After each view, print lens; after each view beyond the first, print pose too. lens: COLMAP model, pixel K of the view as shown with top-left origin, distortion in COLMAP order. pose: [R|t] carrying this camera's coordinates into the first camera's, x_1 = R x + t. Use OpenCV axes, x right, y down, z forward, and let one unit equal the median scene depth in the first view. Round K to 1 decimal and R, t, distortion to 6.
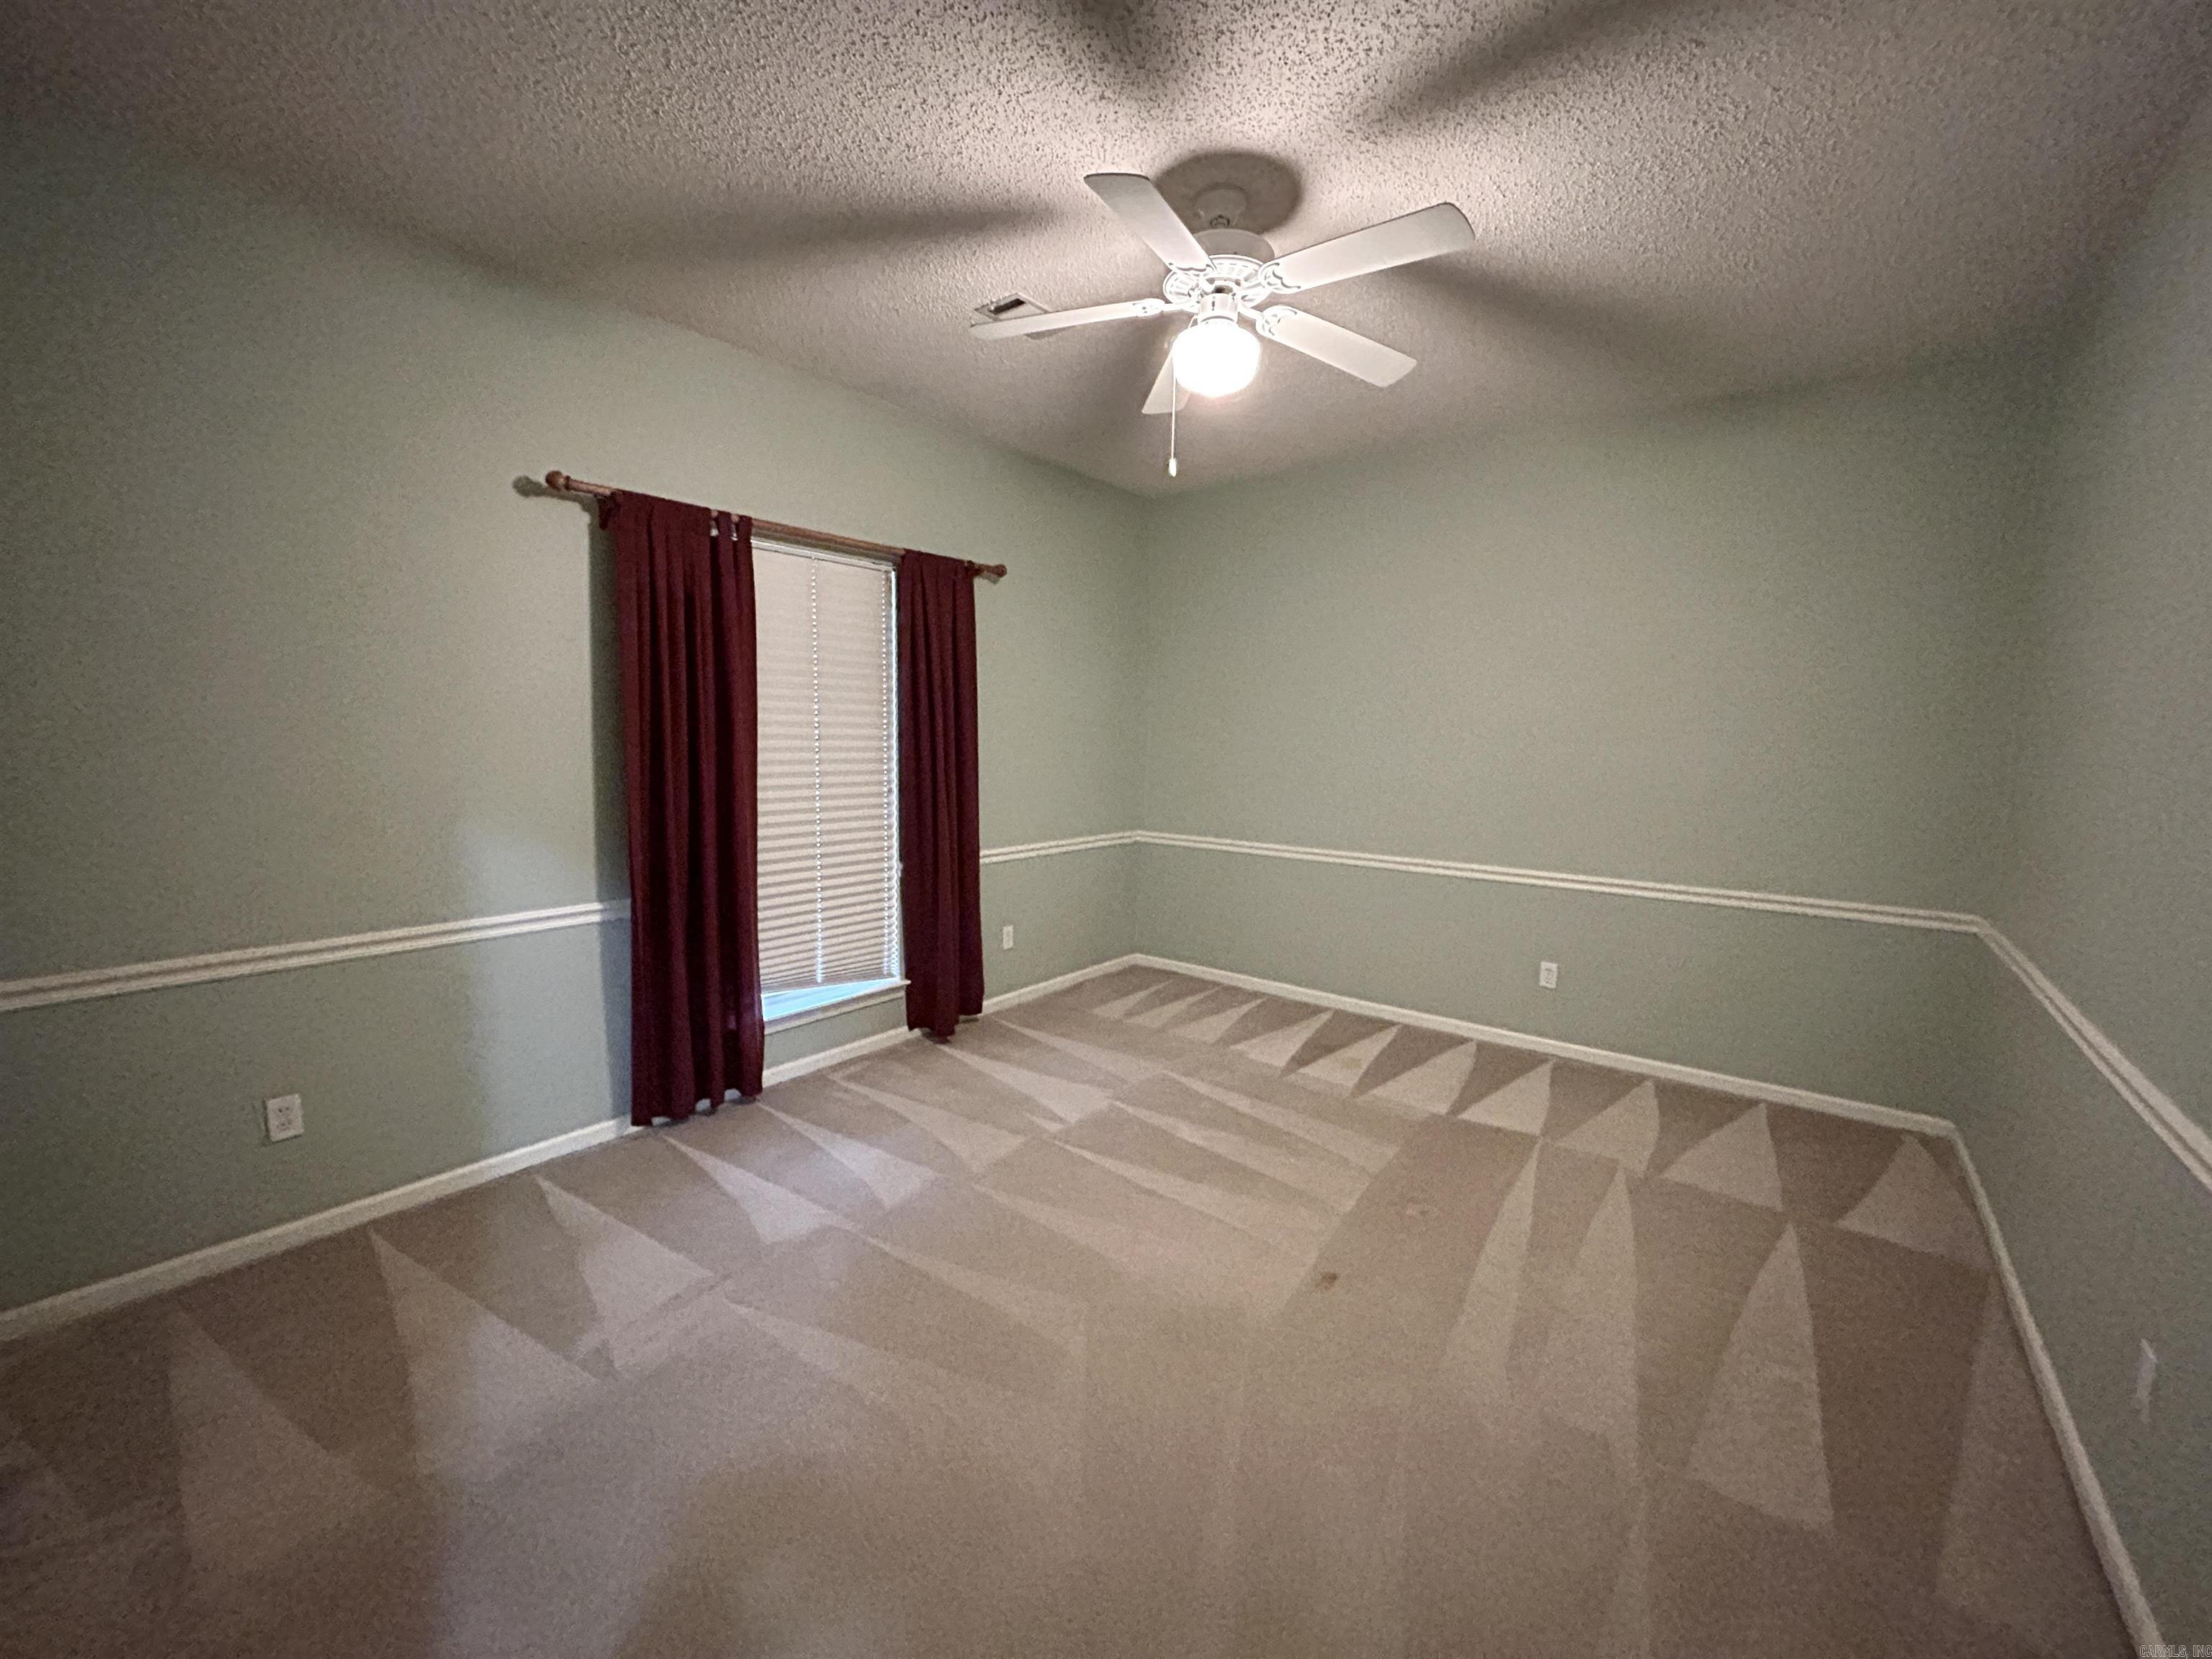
lens RADIAL K [[896.3, 0, 1107.9], [0, 896.3, 823.1], [0, 0, 1]] dist [-0.001205, 0.000585]
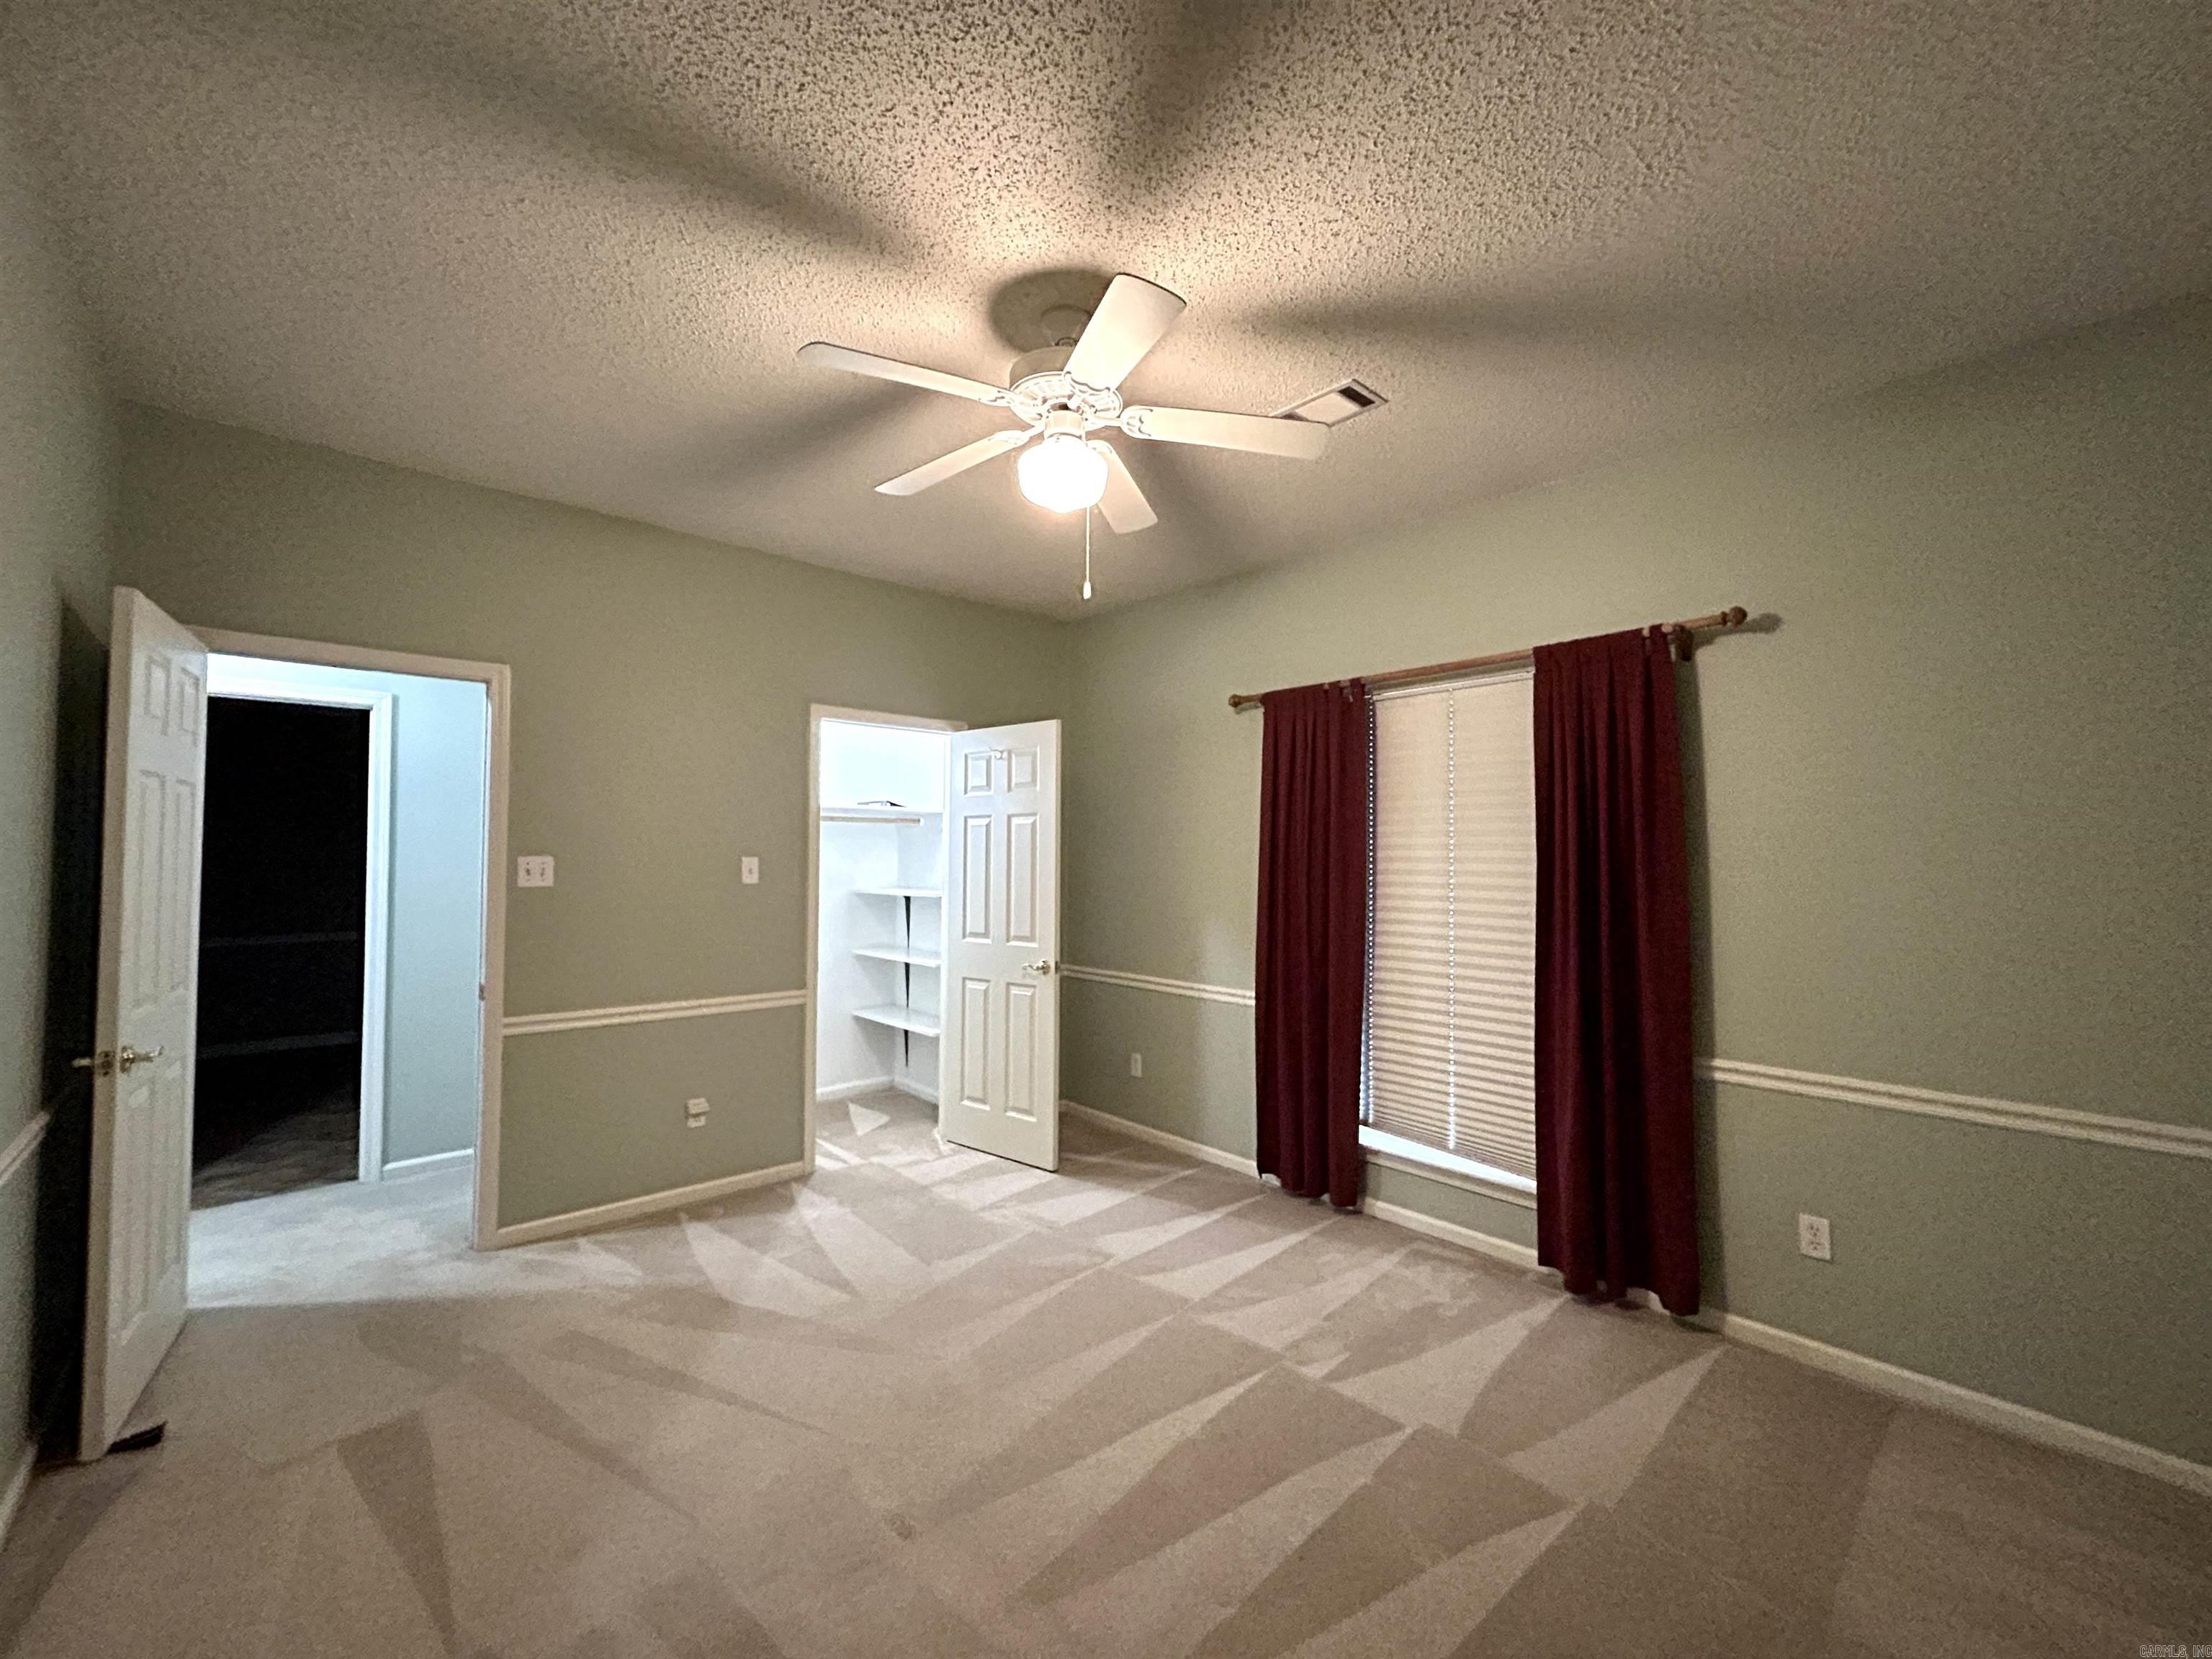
lens RADIAL K [[896.3, 0, 1107.7], [0, 896.3, 834.6], [0, 0, 1]] dist [-0.001205, 0.000585]
pose [[-0.178478, -0.037893, -0.983214, 0.688722], [-0.106248, 0.994158, -0.019028, -0.084537], [0.978191, 0.101069, -0.181461, 0.836224]]
